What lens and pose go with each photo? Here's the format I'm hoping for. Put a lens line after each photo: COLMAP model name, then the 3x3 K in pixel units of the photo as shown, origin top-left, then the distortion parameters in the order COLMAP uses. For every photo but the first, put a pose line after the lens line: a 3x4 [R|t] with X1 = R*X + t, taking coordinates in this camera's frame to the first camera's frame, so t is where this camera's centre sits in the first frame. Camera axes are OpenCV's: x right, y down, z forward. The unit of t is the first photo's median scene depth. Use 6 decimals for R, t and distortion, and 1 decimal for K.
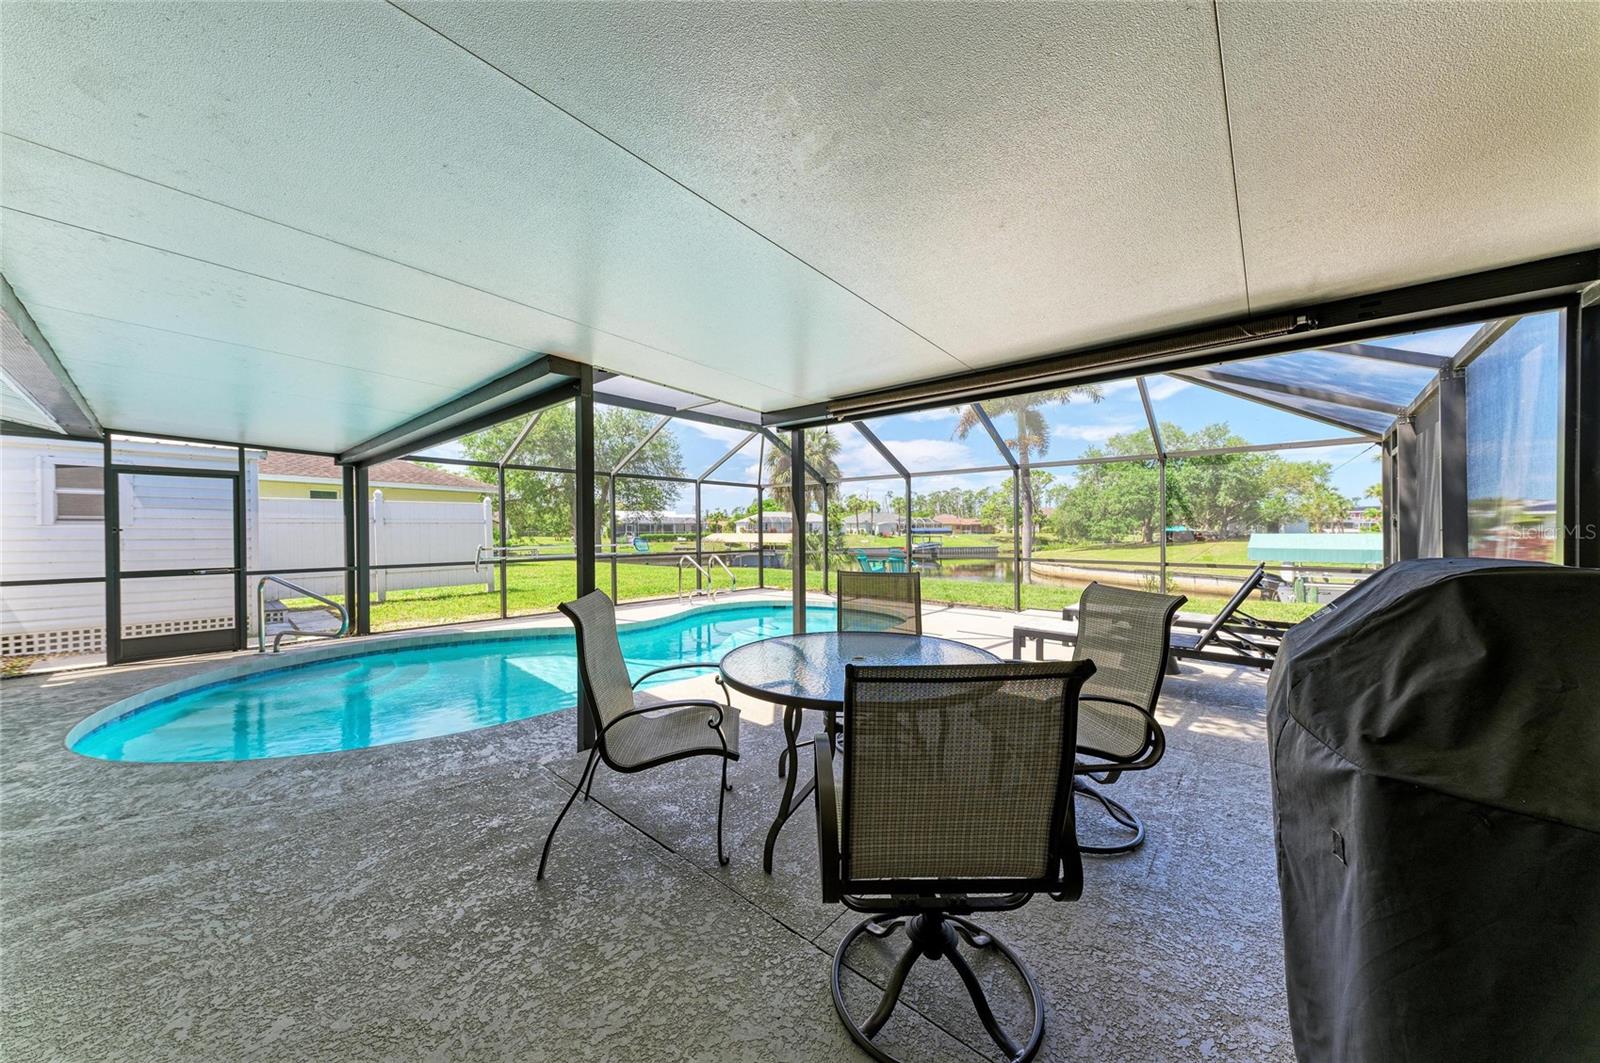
lens RADIAL K [[543.8, 0, 800.5], [0, 543.8, 533.9], [0, 0, 1]] dist [0.028388, 0.000067]
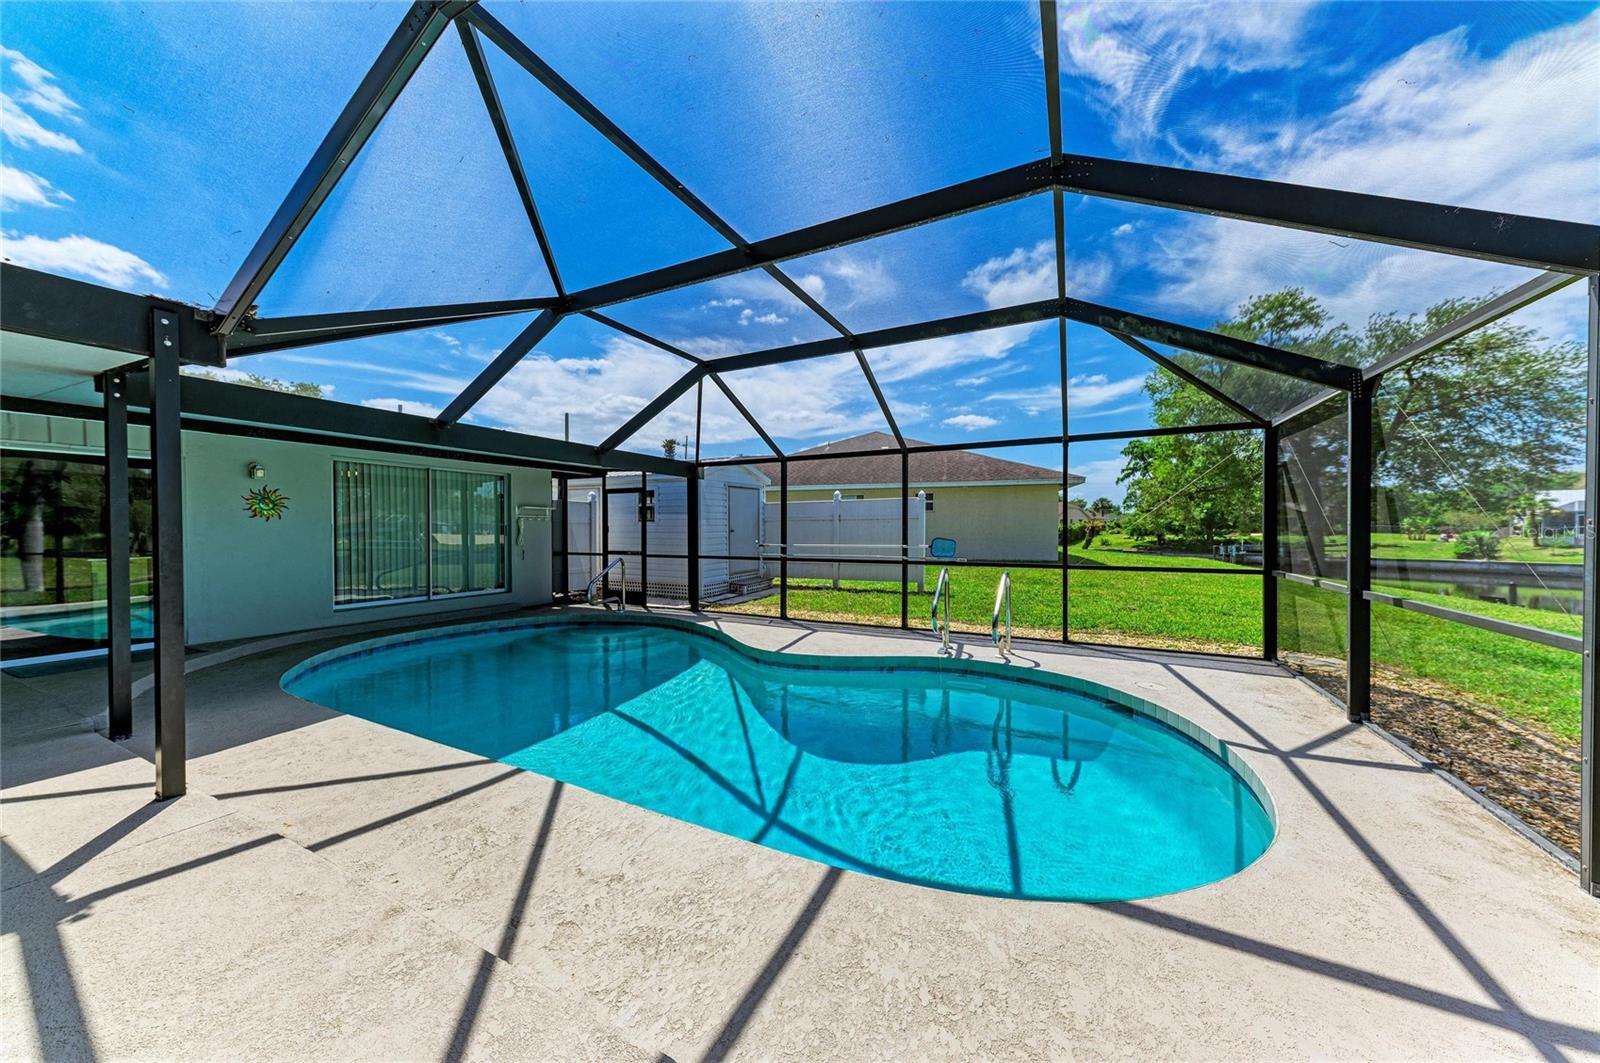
lens RADIAL K [[543.8, 0, 816.7], [0, 543.8, 525.7], [0, 0, 1]] dist [0.028388, 0.000067]
pose [[0.265641, 0.000495, -0.964072, 0.529487], [-0.000180, 1.000000, 0.000464, -0.009193], [0.964072, 0.000051, 0.265642, 1.052447]]
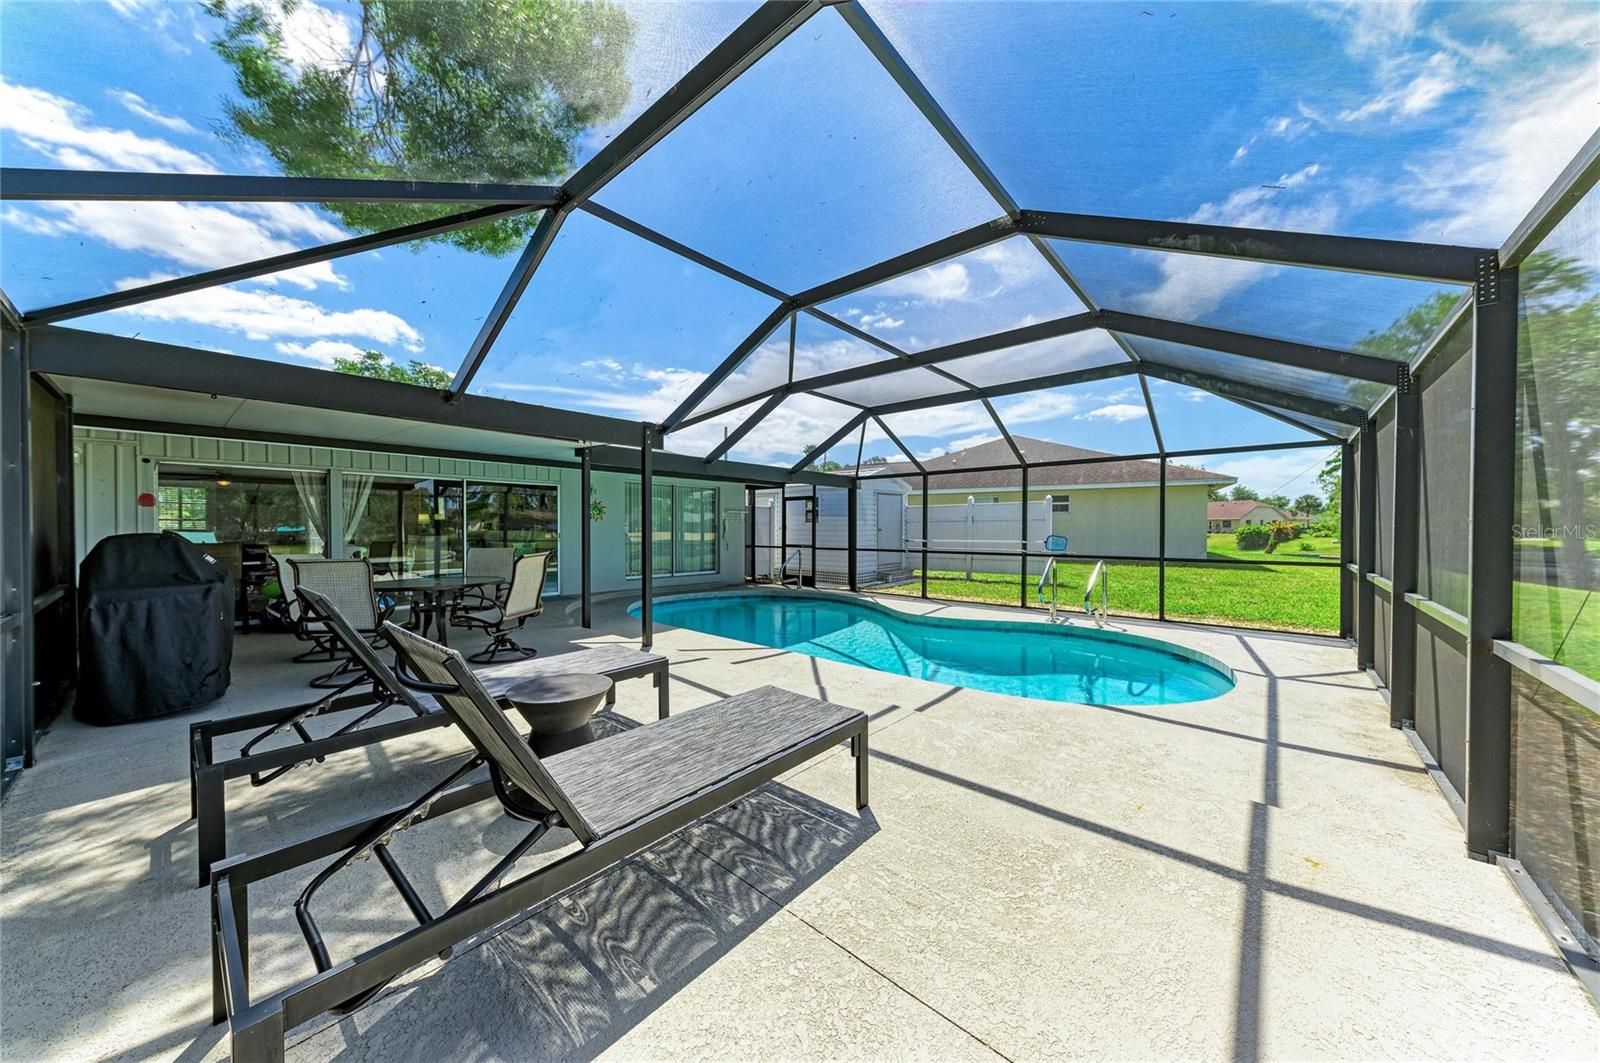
lens RADIAL K [[543.8, 0, 802.9], [0, 543.8, 541.6], [0, 0, 1]] dist [0.028388, 0.000067]
pose [[-0.001869, 0.028352, -0.999596, 0.885487], [-0.003322, 0.999592, 0.028358, -0.005646], [0.999993, 0.003374, -0.001774, 0.960260]]
